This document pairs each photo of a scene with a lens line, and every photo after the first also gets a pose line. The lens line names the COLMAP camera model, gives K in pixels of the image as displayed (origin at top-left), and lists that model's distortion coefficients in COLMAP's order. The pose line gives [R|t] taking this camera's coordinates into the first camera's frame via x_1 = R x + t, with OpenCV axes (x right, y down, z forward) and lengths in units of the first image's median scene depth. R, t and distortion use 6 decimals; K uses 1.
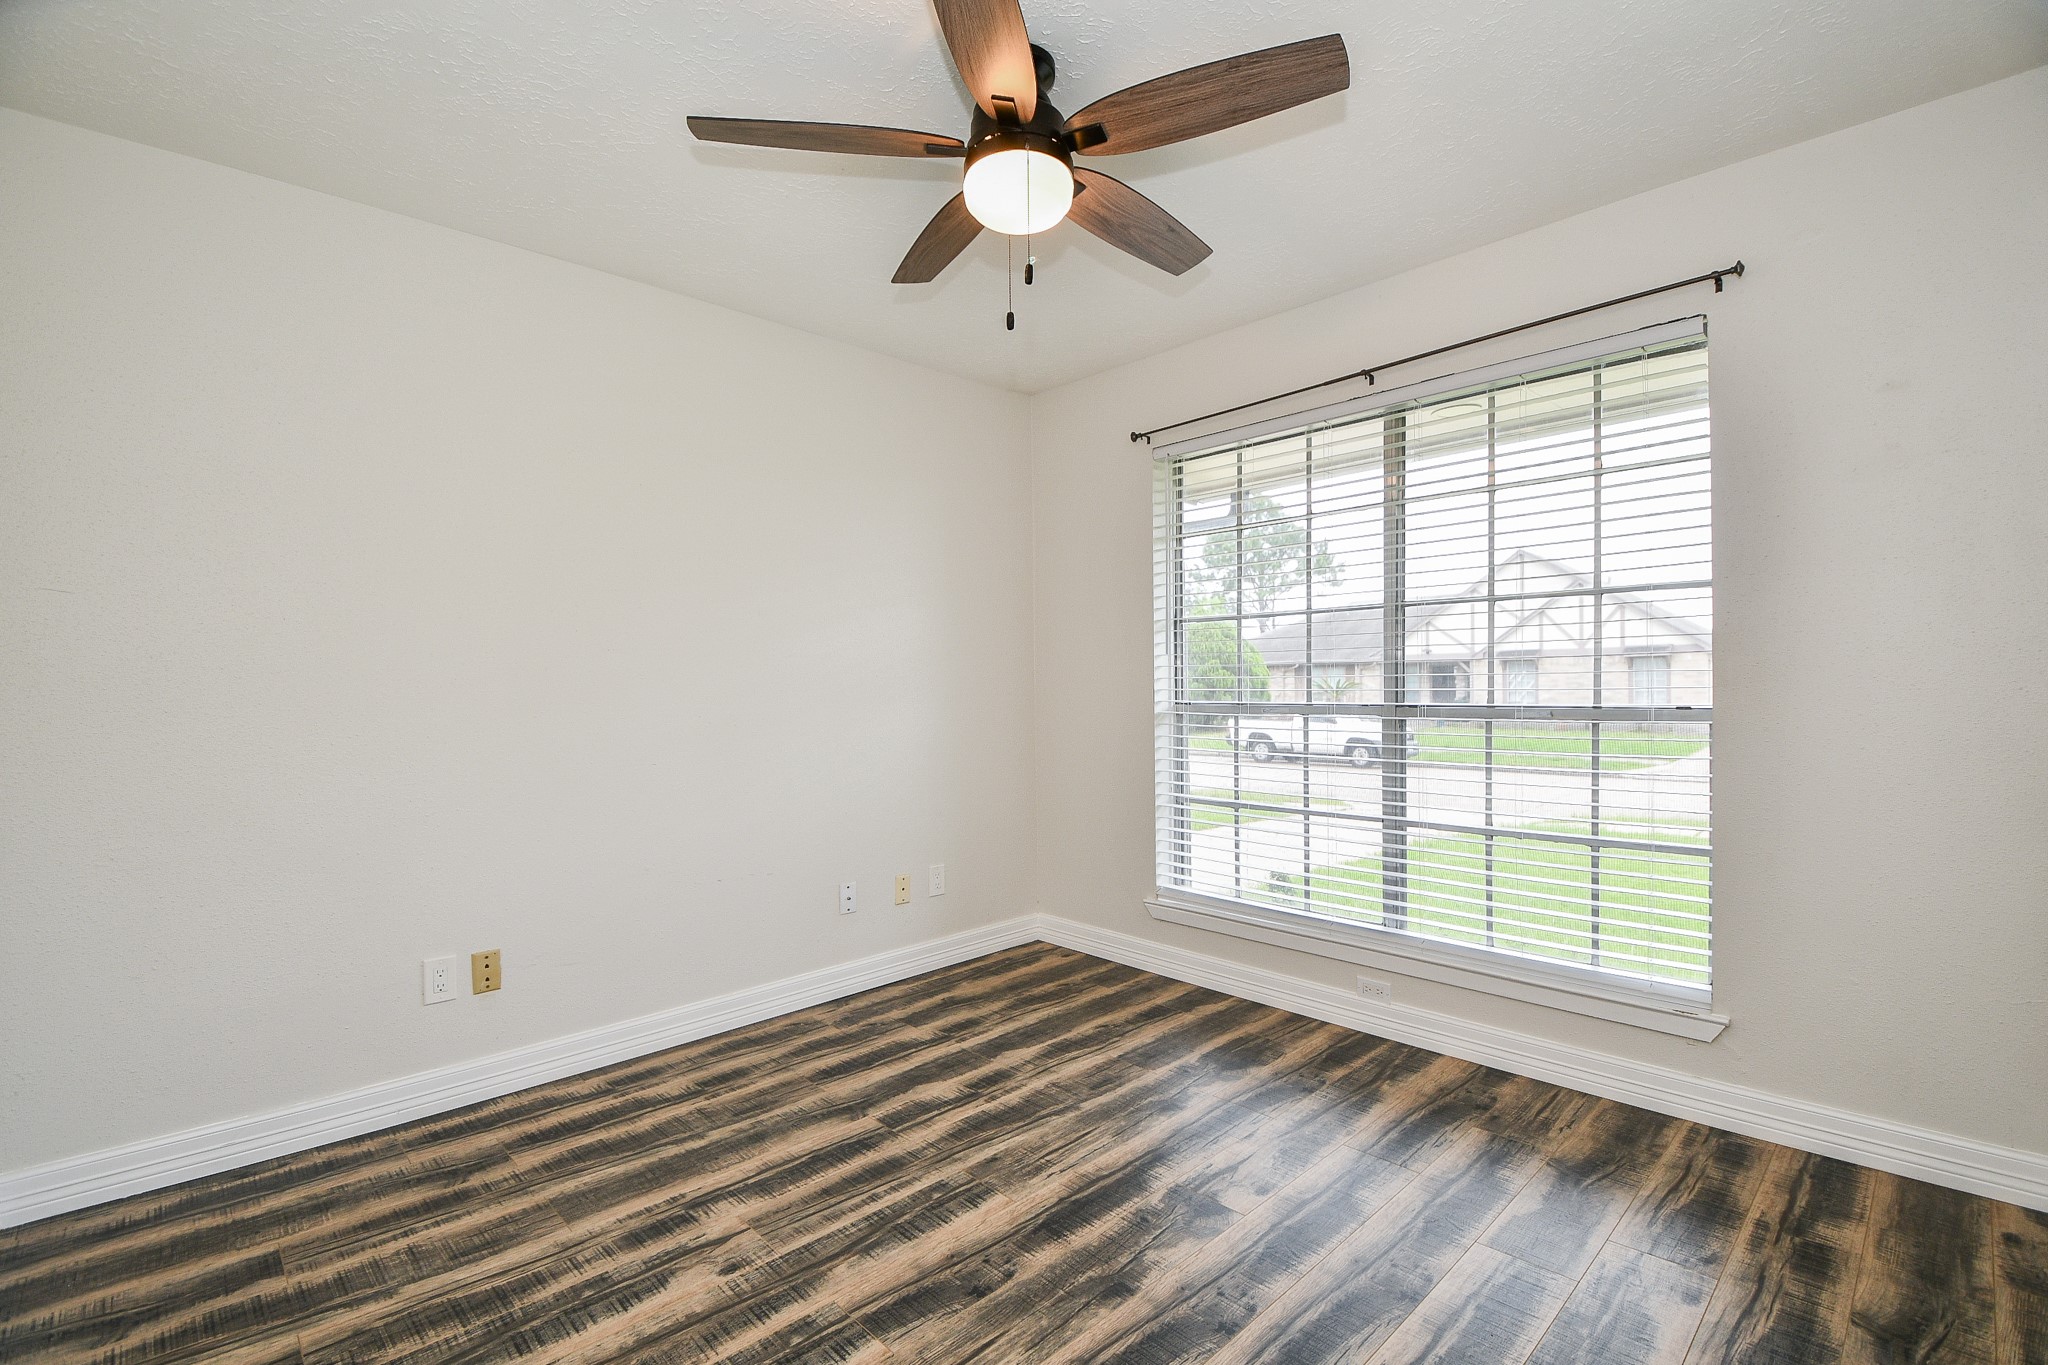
lens RADIAL K [[916.0, 0, 1026.9], [0, 916.0, 683.3], [0, 0, 1]] dist [0.004781, -0.011443]
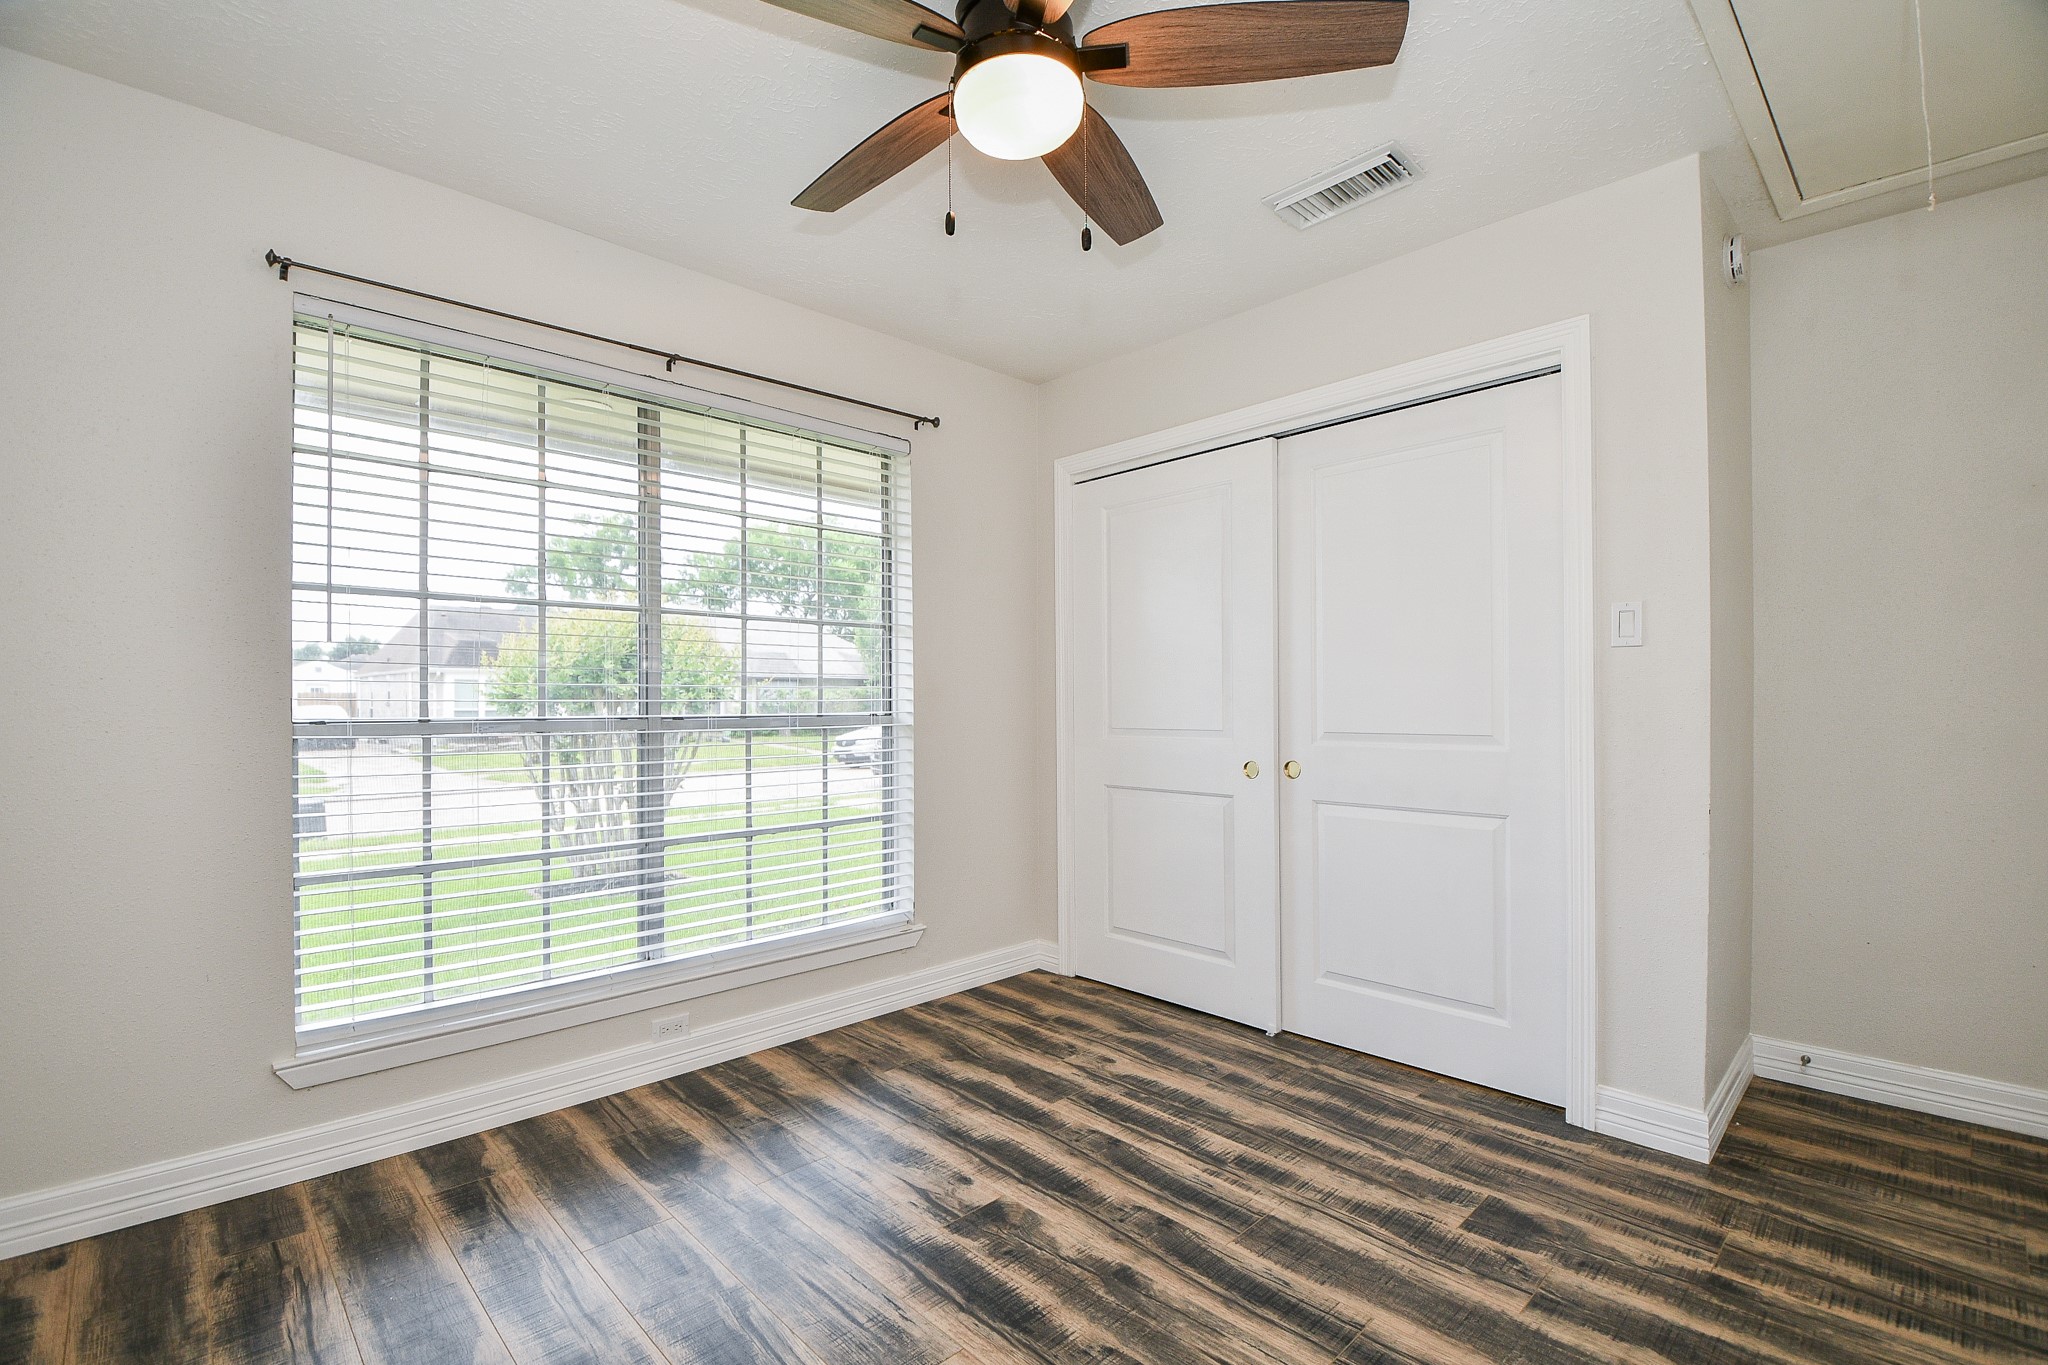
lens RADIAL K [[916.0, 0, 1026.7], [0, 916.0, 688.8], [0, 0, 1]] dist [0.004781, -0.011443]
pose [[-0.005786, 0.022601, 0.999728, -0.579287], [0.000587, 0.999744, -0.022598, 0.017053], [-0.999983, 0.000456, -0.005798, 0.686091]]
